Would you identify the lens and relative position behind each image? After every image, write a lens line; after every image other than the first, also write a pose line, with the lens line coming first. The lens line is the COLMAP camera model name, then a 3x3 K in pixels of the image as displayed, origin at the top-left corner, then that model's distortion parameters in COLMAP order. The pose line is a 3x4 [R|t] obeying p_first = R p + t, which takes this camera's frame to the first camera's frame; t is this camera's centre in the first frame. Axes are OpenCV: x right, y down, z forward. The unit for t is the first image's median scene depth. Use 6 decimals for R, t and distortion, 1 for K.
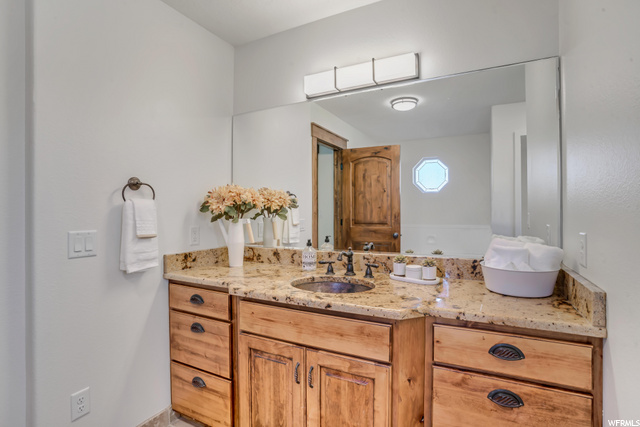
lens RADIAL K [[317.0, 0, 311.5], [0, 317.0, 209.9], [0, 0, 1]] dist [-0.080804, 0.033197]
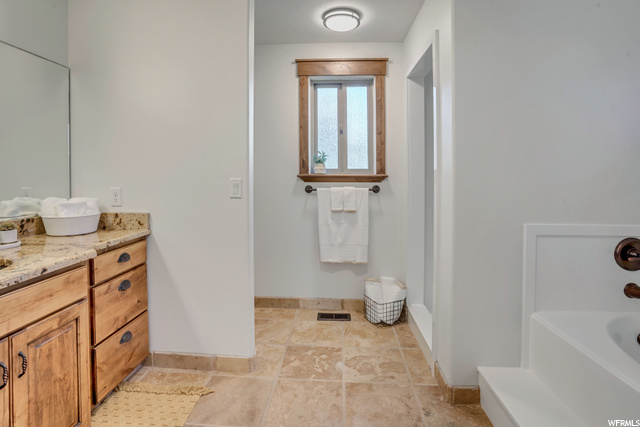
lens RADIAL K [[317.0, 0, 311.5], [0, 317.0, 209.9], [0, 0, 1]] dist [-0.080804, 0.033197]
pose [[-0.405148, -0.086160, 0.910182, -0.924294], [0.001202, 0.995498, 0.094771, 0.022653], [-0.914250, 0.039490, -0.403221, 0.498333]]
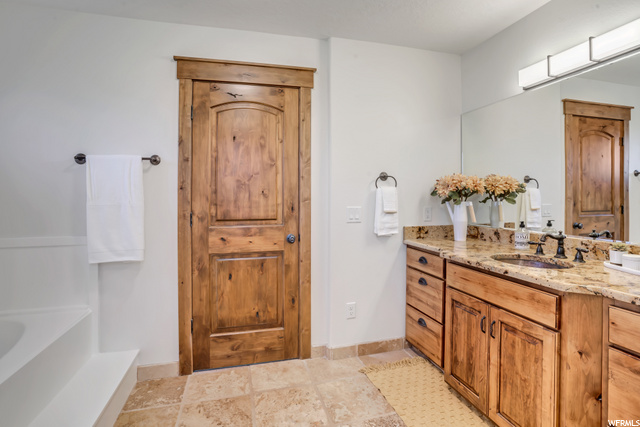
lens RADIAL K [[317.0, 0, 311.5], [0, 317.0, 209.9], [0, 0, 1]] dist [-0.080804, 0.033197]
pose [[0.672878, 0.036570, -0.738849, 0.346180], [0.000716, 0.998745, 0.050085, -0.000573], [0.739754, -0.034230, 0.672007, -0.301380]]
